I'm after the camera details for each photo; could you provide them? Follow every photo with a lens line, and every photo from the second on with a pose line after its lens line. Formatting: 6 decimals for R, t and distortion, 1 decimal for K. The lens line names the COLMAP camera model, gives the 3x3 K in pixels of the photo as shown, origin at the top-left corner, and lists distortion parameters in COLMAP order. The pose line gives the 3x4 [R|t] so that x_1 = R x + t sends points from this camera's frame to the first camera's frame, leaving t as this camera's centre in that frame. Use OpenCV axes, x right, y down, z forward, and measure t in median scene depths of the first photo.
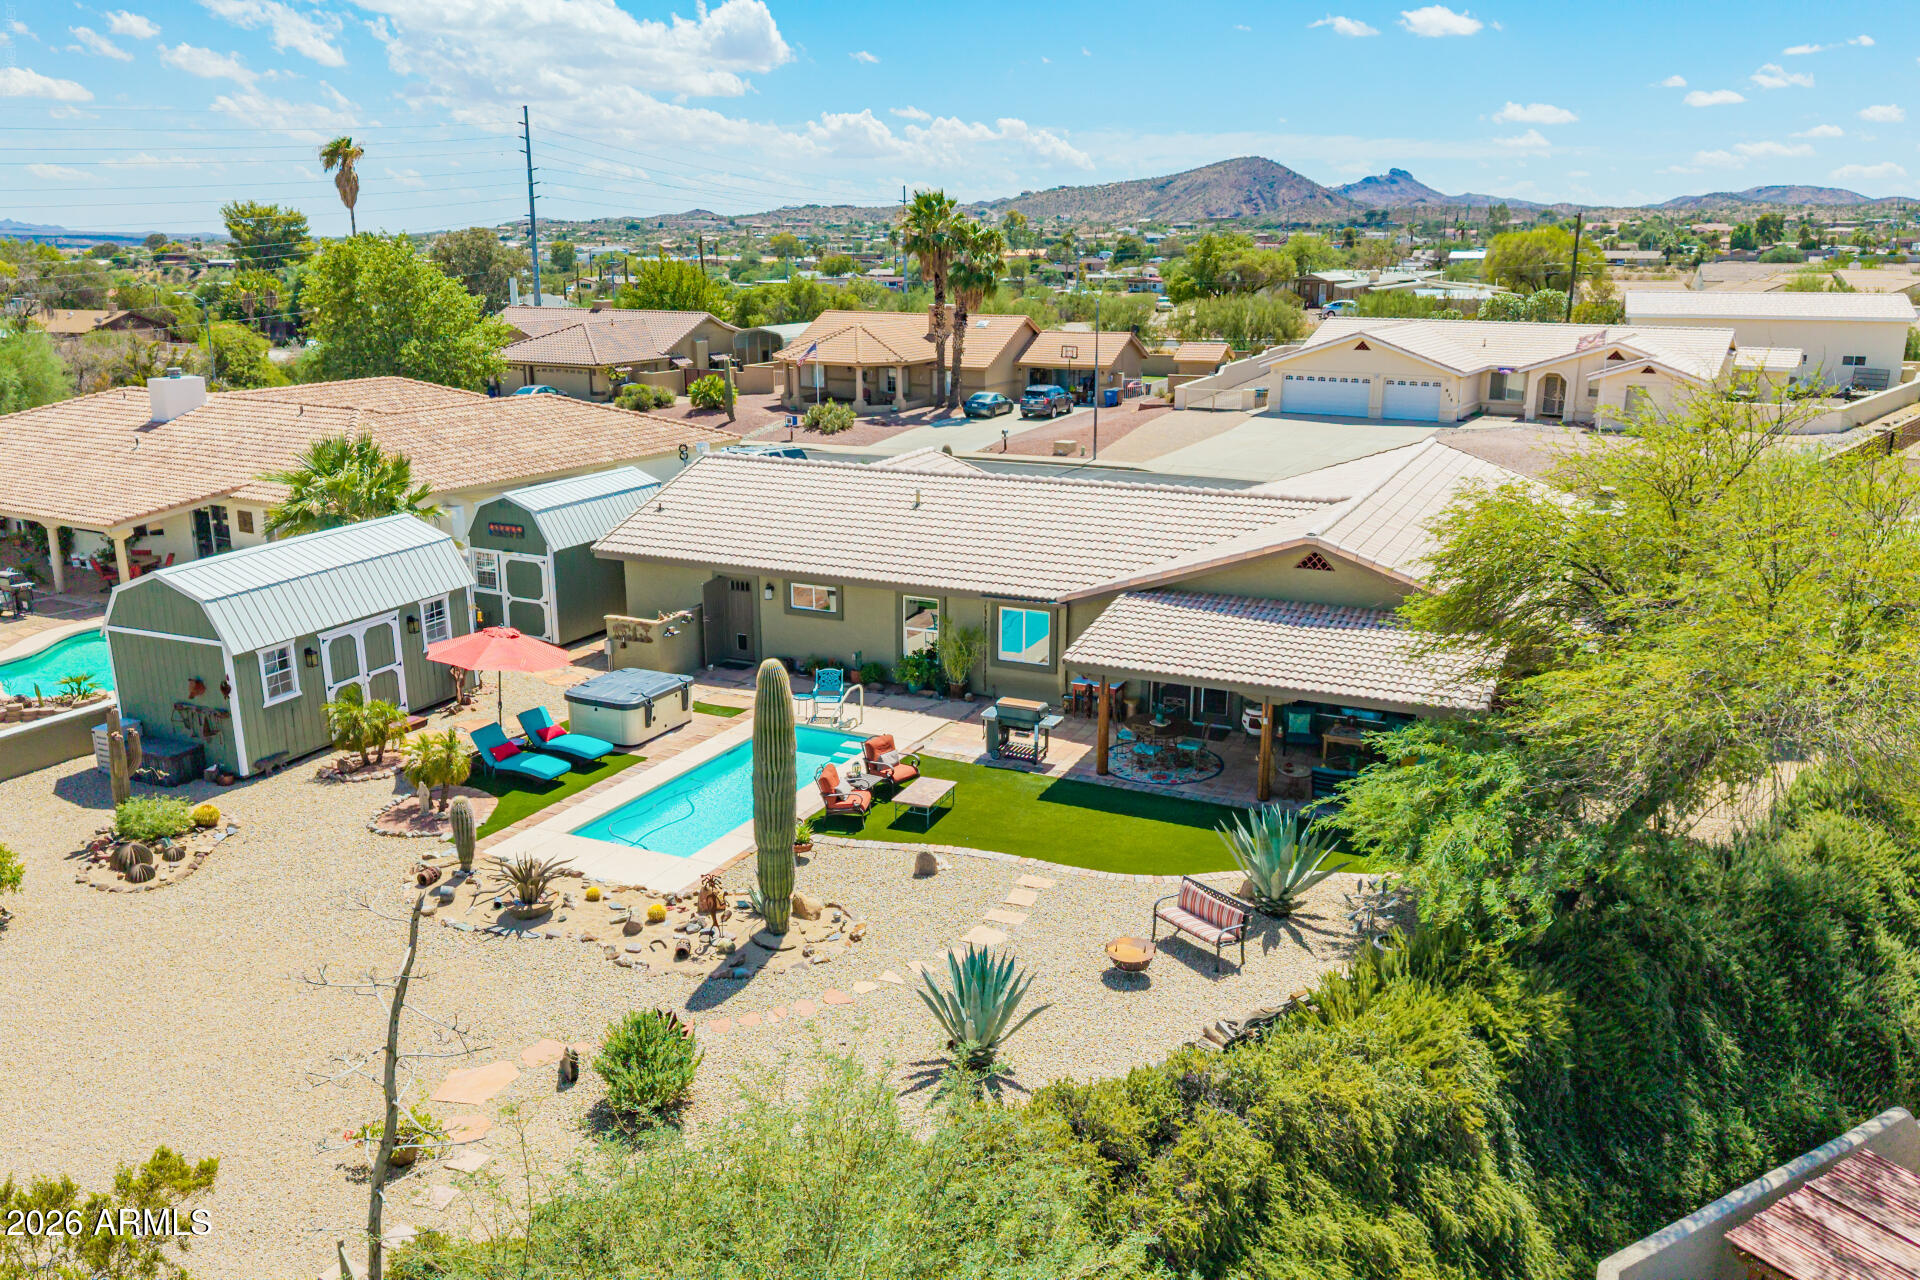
lens RADIAL K [[1509.3, 0, 960.6], [0, 1509.3, 655.2], [0, 0, 1]] dist [0.091707, -0.163010]
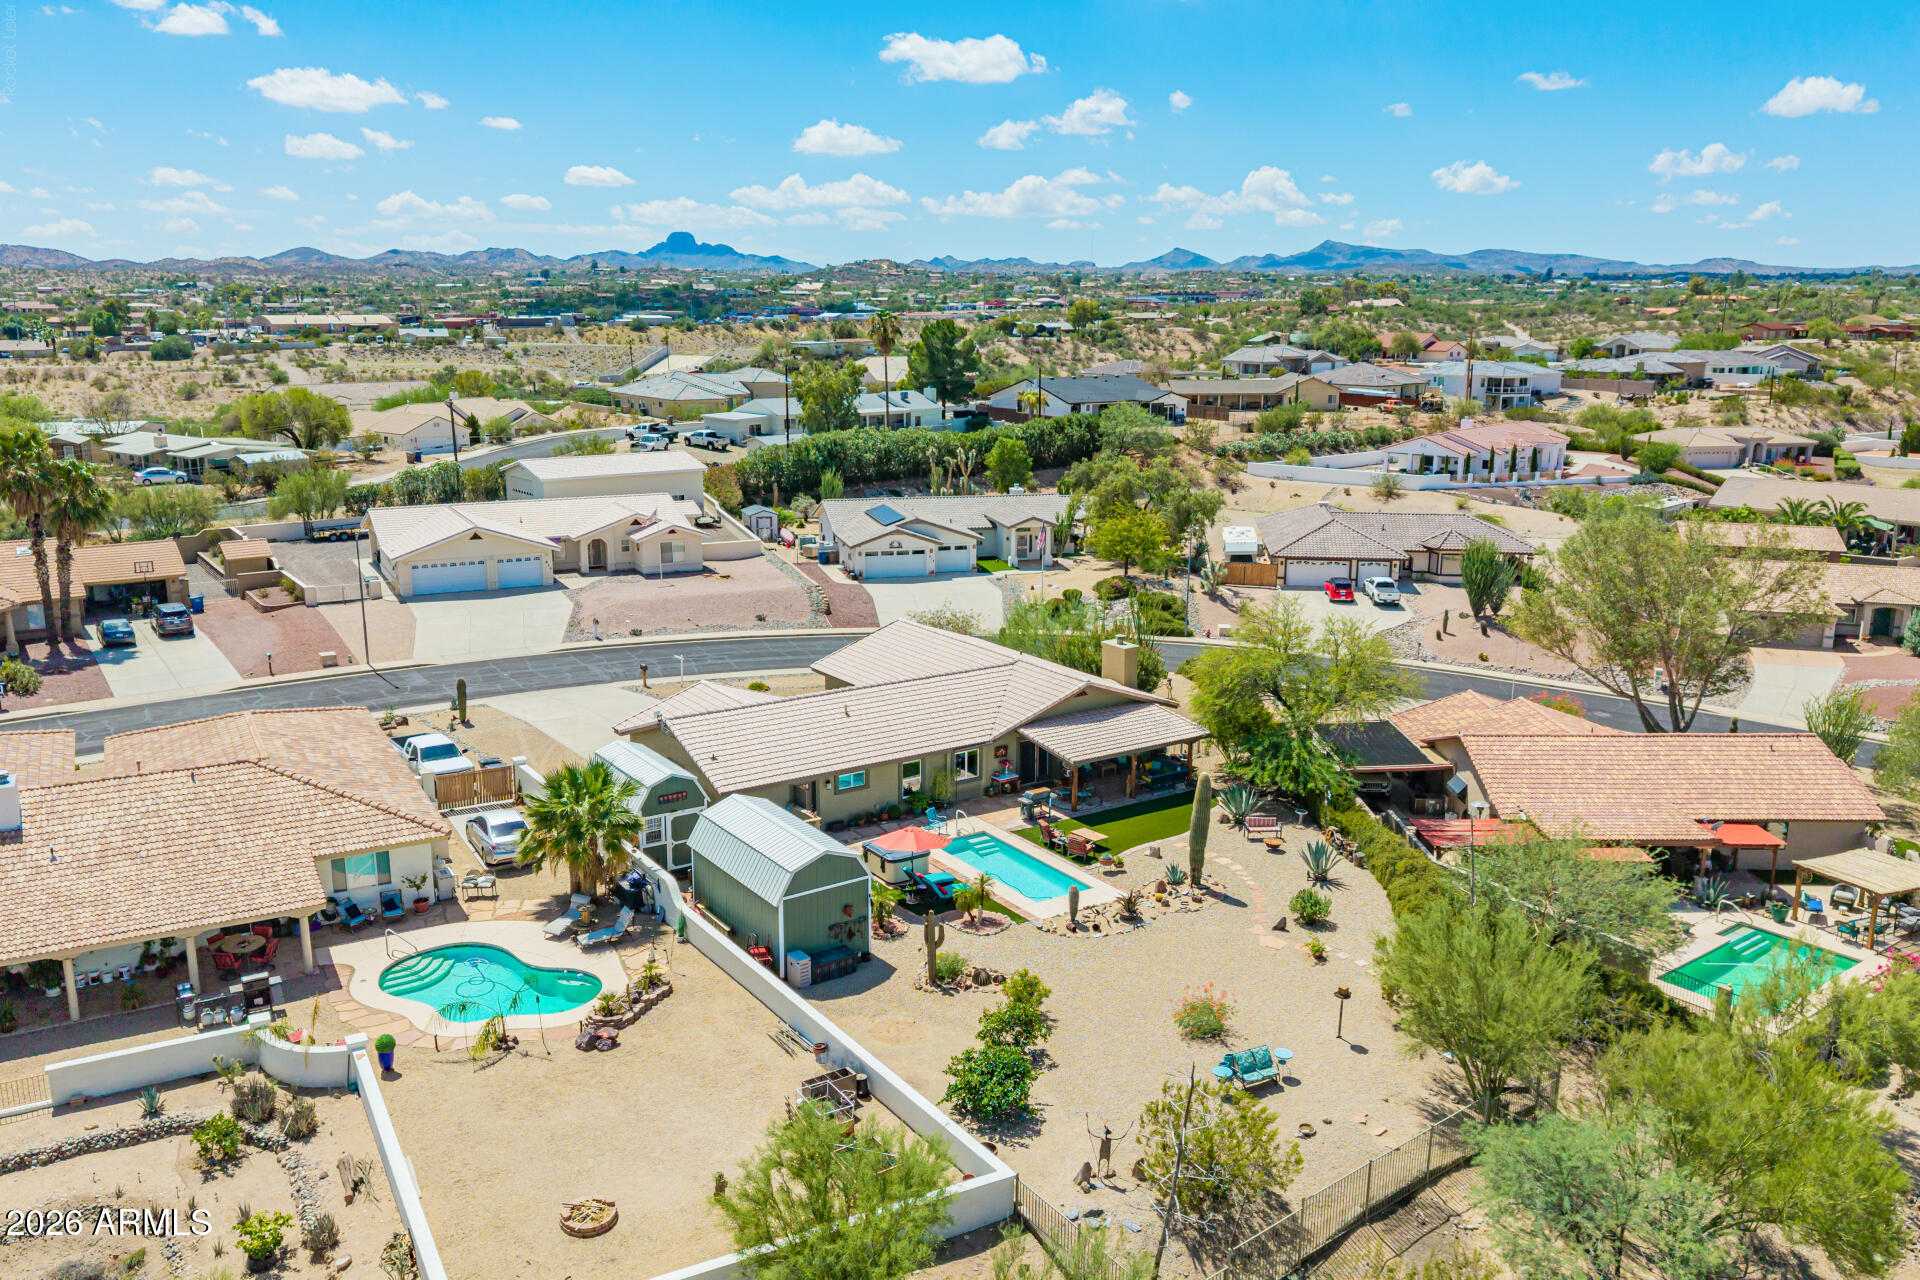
lens RADIAL K [[1509.3, 0, 960.6], [0, 1509.3, 655.2], [0, 0, 1]] dist [0.091707, -0.163010]
pose [[0.513576, -0.198078, 0.834868, -1.441390], [0.227238, 0.969647, 0.090268, -0.303791], [-0.827407, 0.143354, 0.542998, -0.037724]]
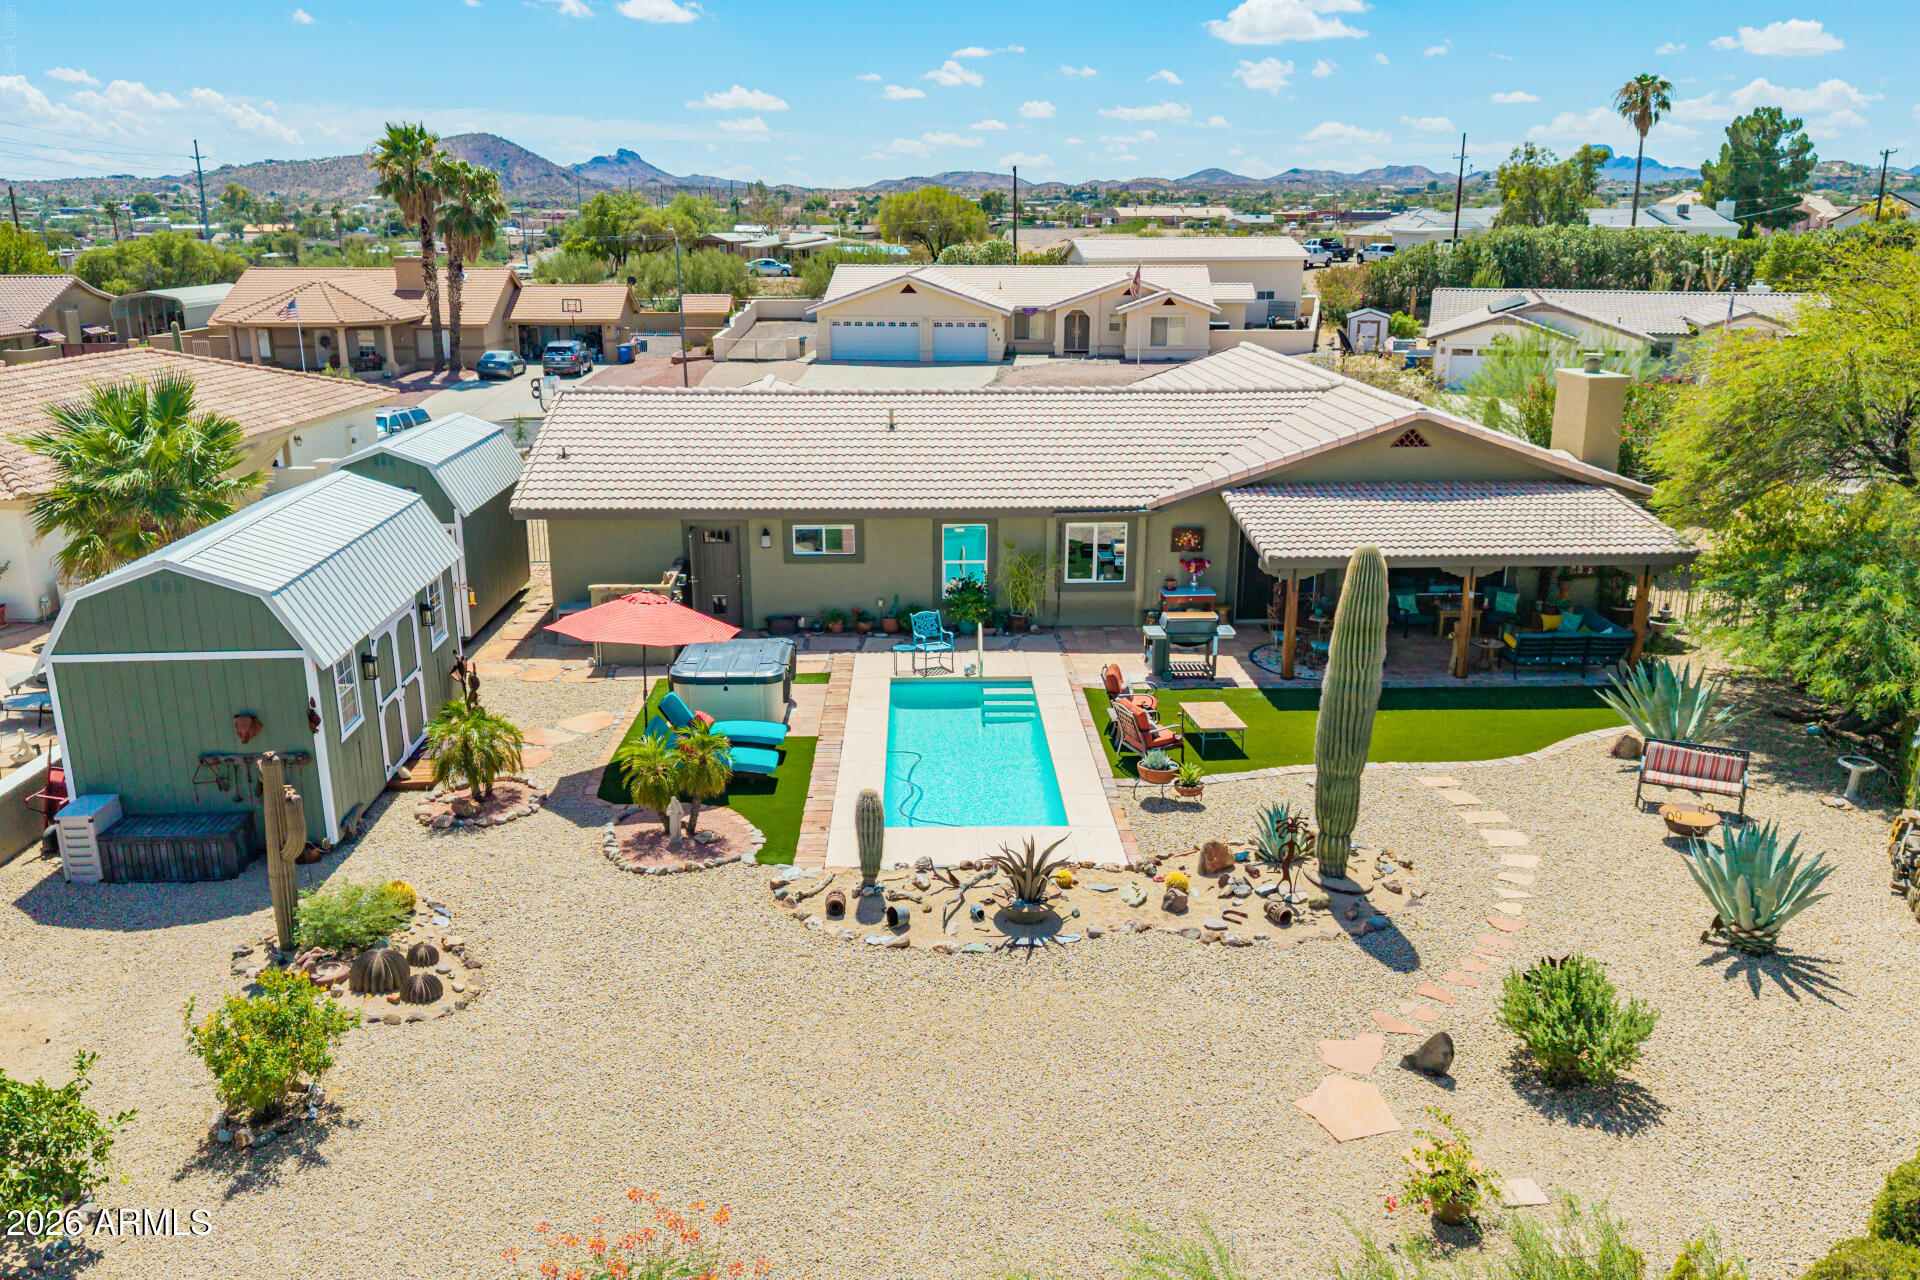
lens RADIAL K [[1526.2, 0, 960.0], [0, 1526.2, 640.0], [0, 0, 1]] dist [0.013092, -0.006735]
pose [[0.889056, -0.124207, 0.440628, -0.417943], [0.123515, 0.991878, 0.030380, 0.001616], [-0.440822, 0.027415, 0.897176, 0.209349]]
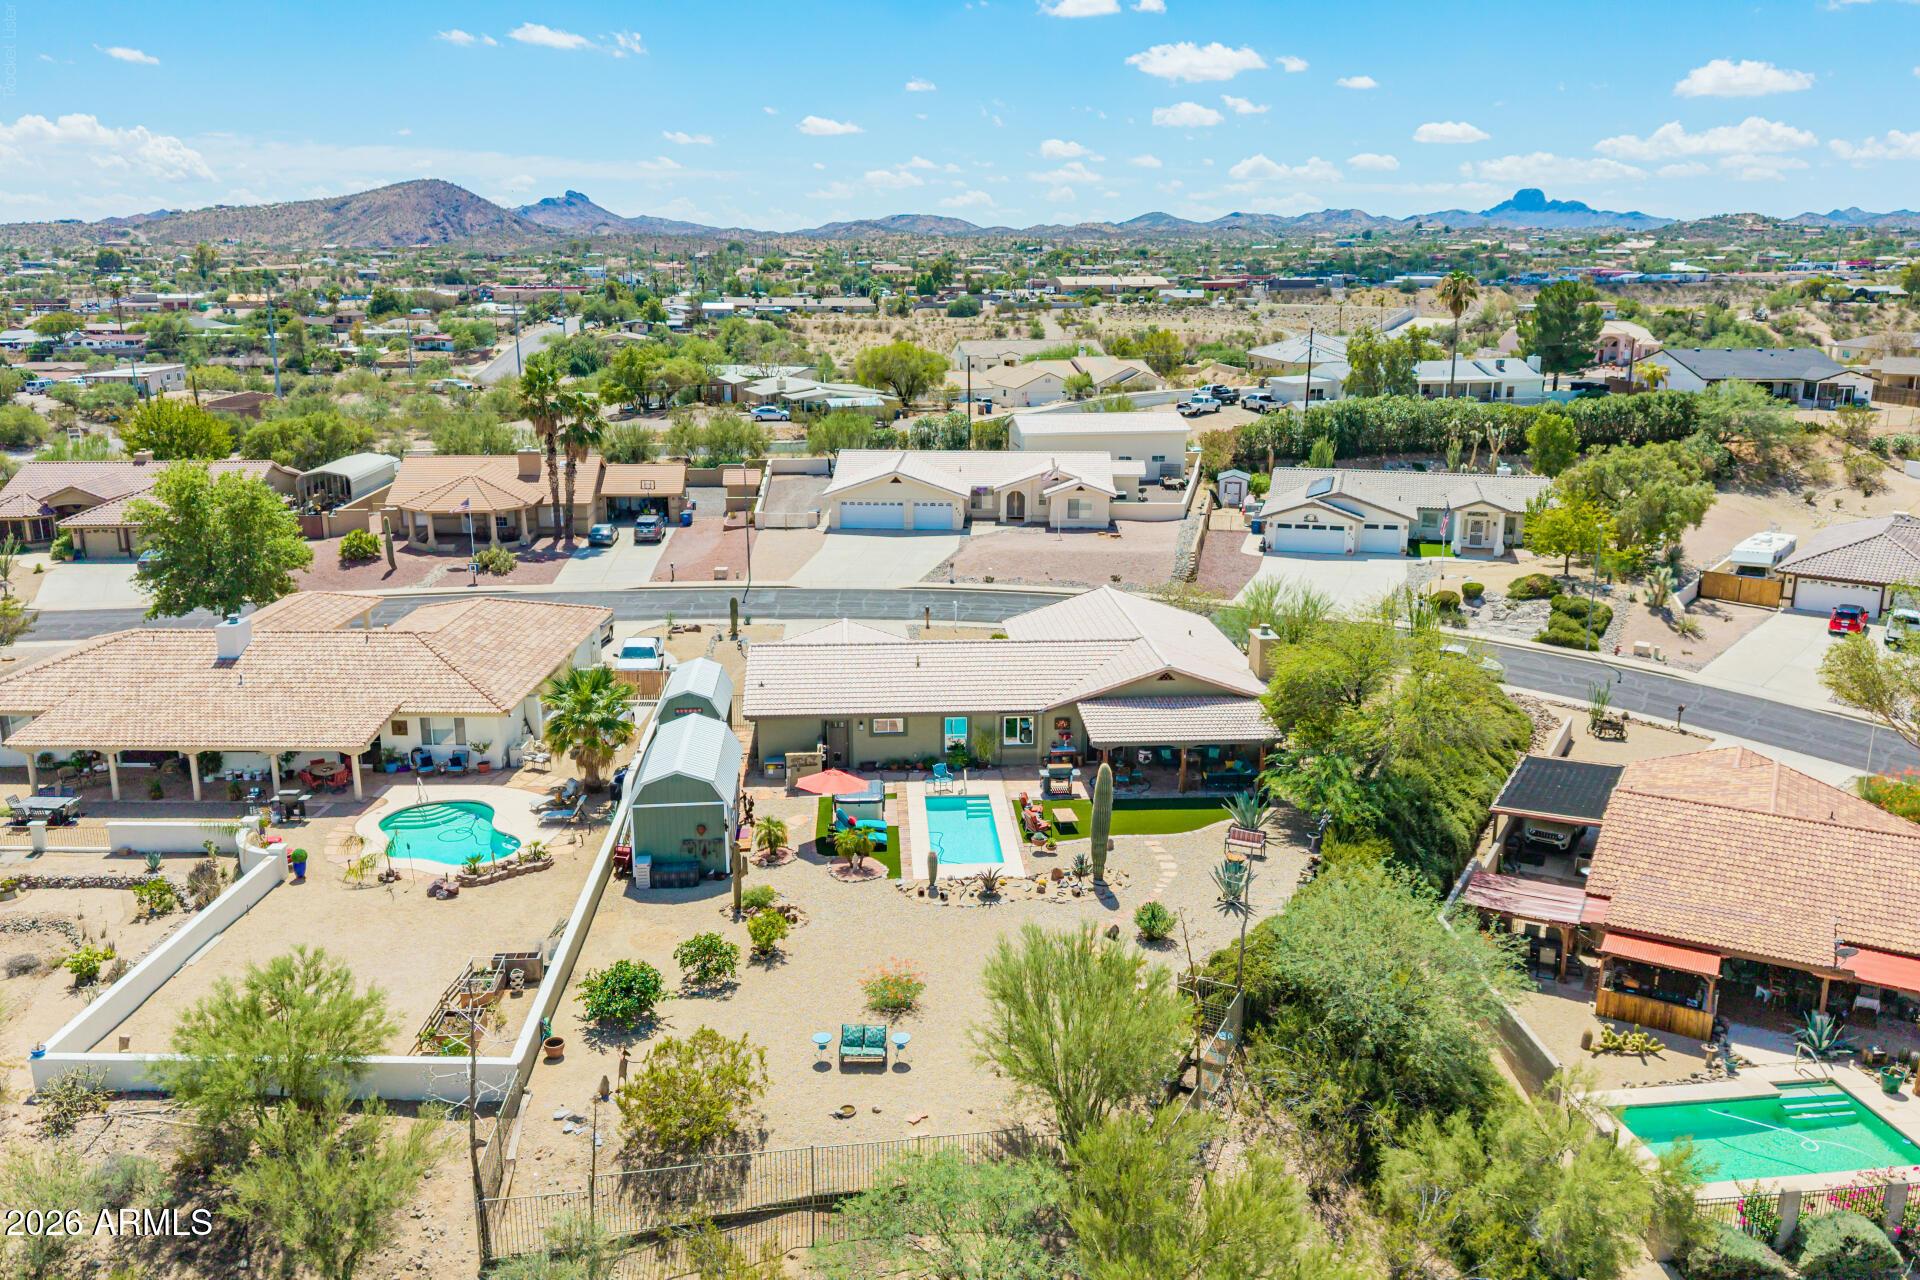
lens RADIAL K [[1509.3, 0, 960.6], [0, 1509.3, 655.2], [0, 0, 1]] dist [0.091707, -0.163010]
pose [[0.873003, -0.124401, 0.471582, -0.859506], [0.129716, 0.991321, 0.021373, -0.149145], [-0.470148, 0.042514, 0.881563, -0.607806]]
